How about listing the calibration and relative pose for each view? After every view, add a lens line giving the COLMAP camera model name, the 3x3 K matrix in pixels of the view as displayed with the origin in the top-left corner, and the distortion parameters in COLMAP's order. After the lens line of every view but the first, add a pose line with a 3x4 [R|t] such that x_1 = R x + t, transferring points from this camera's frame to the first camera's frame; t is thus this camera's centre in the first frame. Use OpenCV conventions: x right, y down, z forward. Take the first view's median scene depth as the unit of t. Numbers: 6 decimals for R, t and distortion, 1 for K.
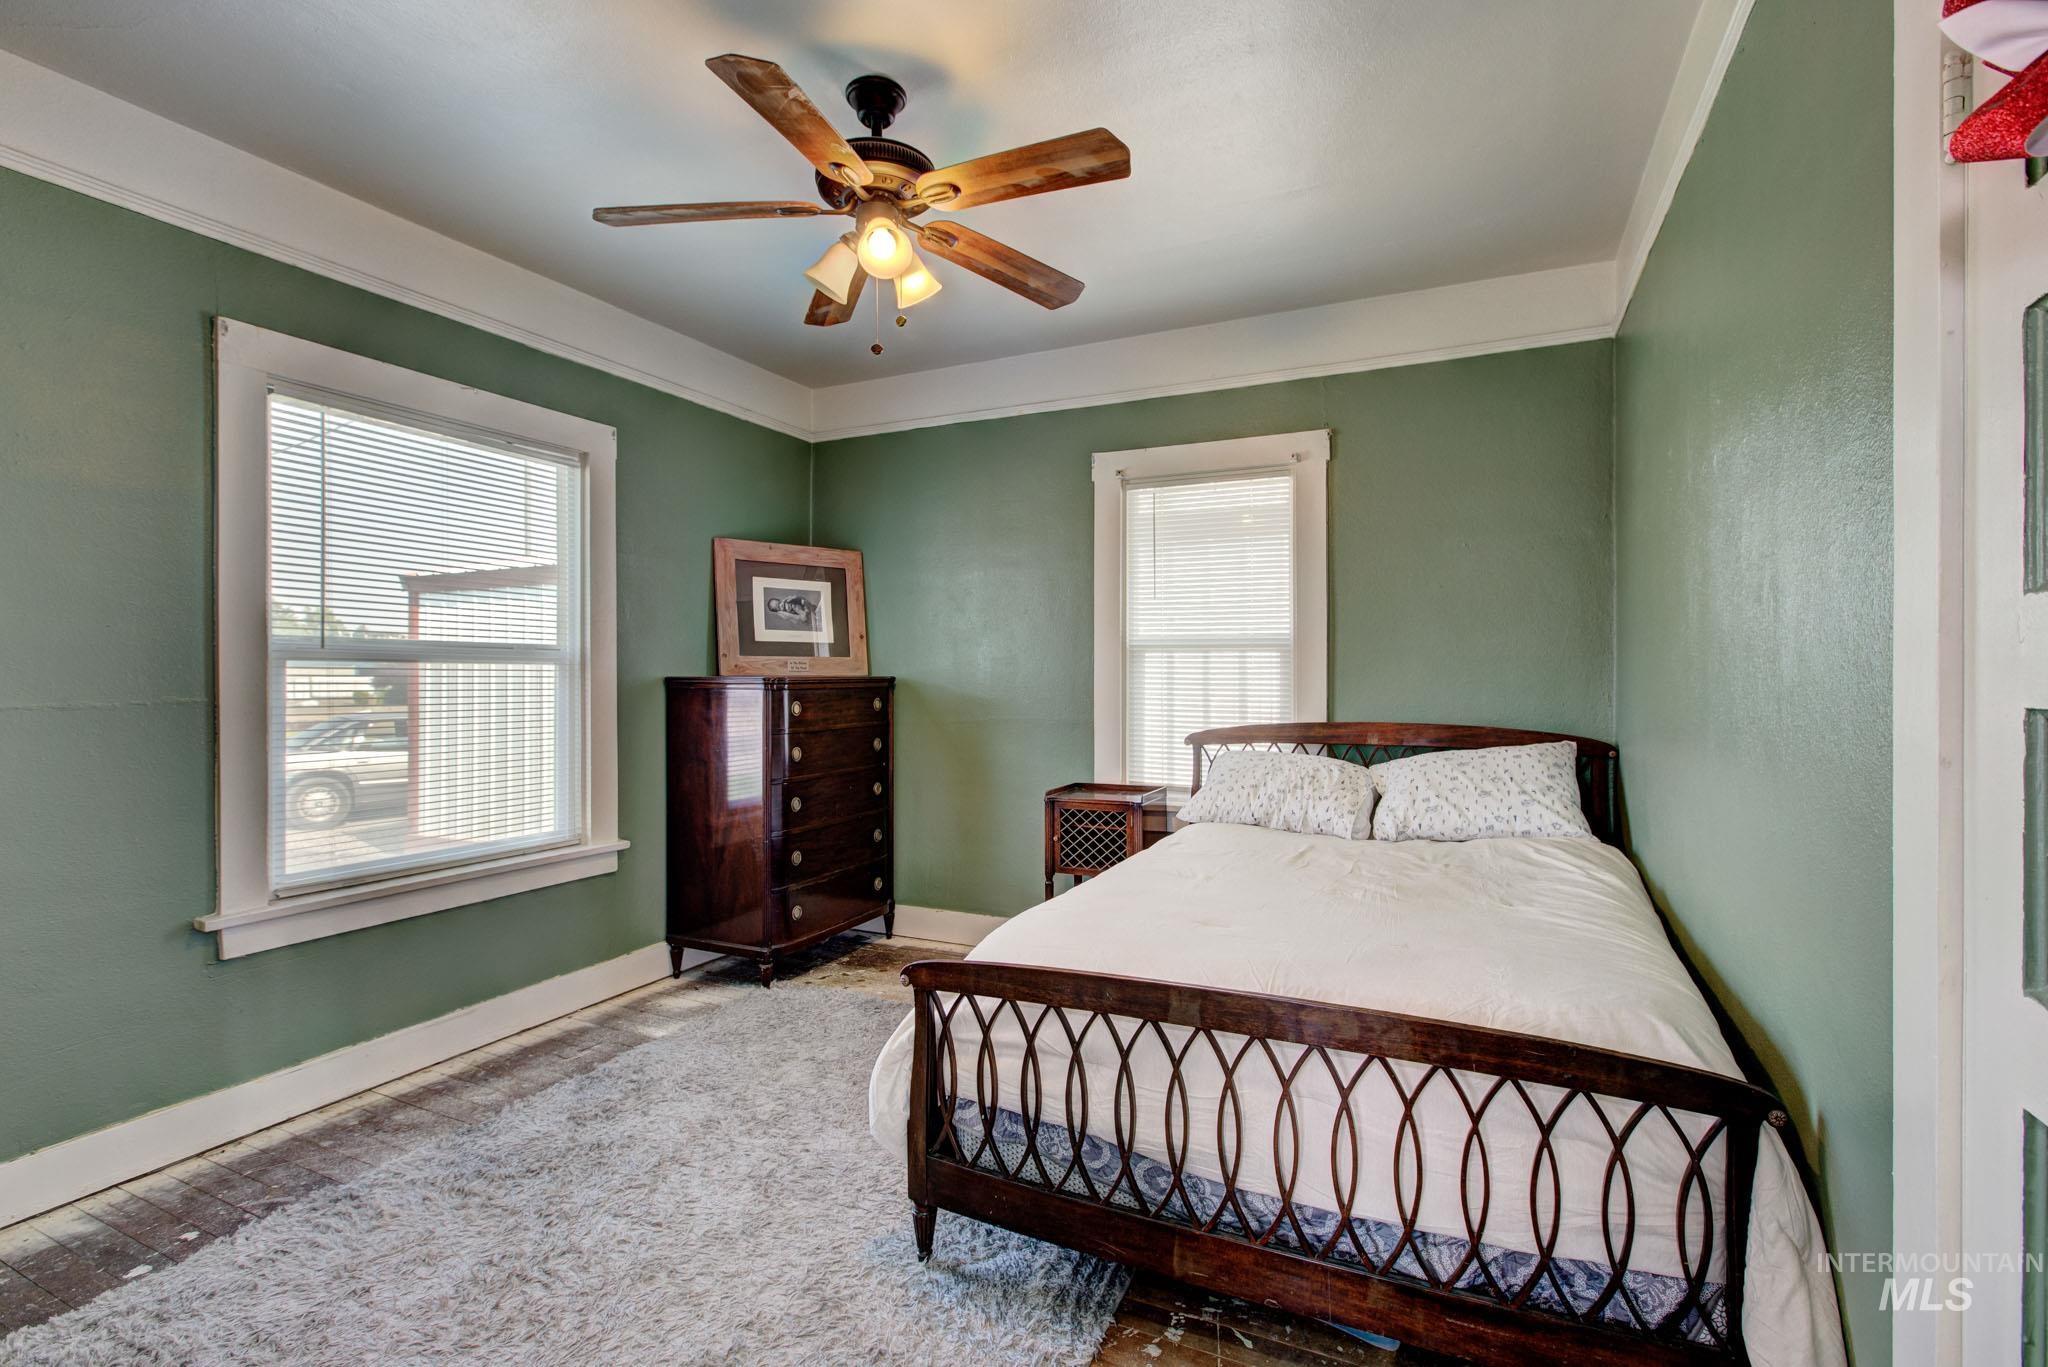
lens RADIAL K [[930.1, 0, 1033.2], [0, 930.1, 683.3], [0, 0, 1]] dist [-0.011611, 0.000530]
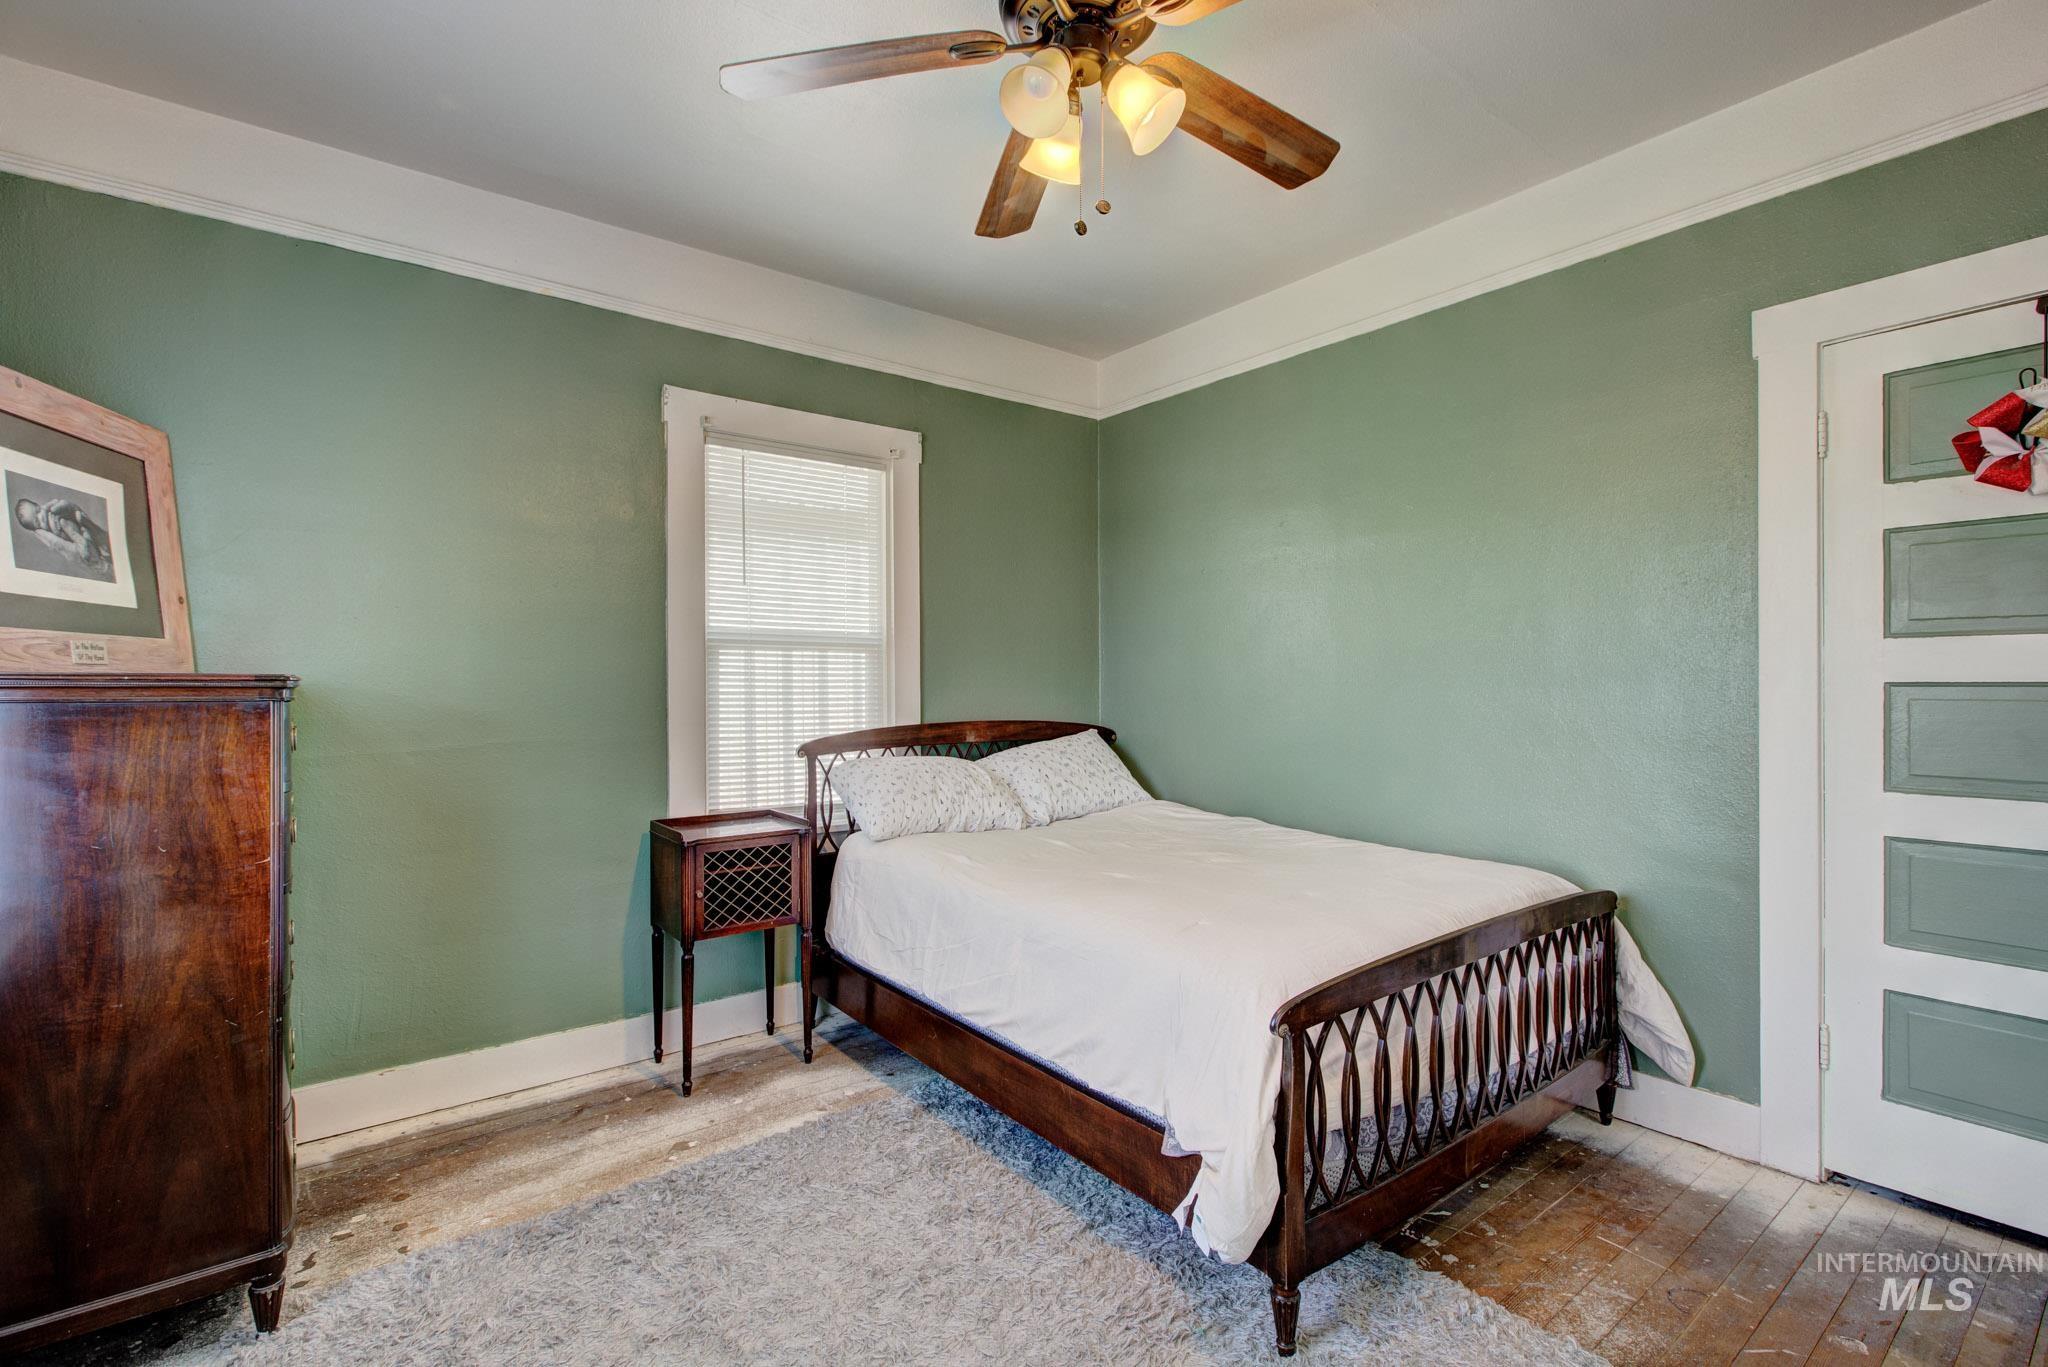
lens RADIAL K [[930.1, 0, 1033.2], [0, 930.1, 683.3], [0, 0, 1]] dist [-0.011611, 0.000530]
pose [[0.459128, 0.000612, 0.888370, -0.509108], [0.011511, 0.999912, -0.006639, 0.006147], [-0.888296, 0.013274, 0.459080, 0.420117]]
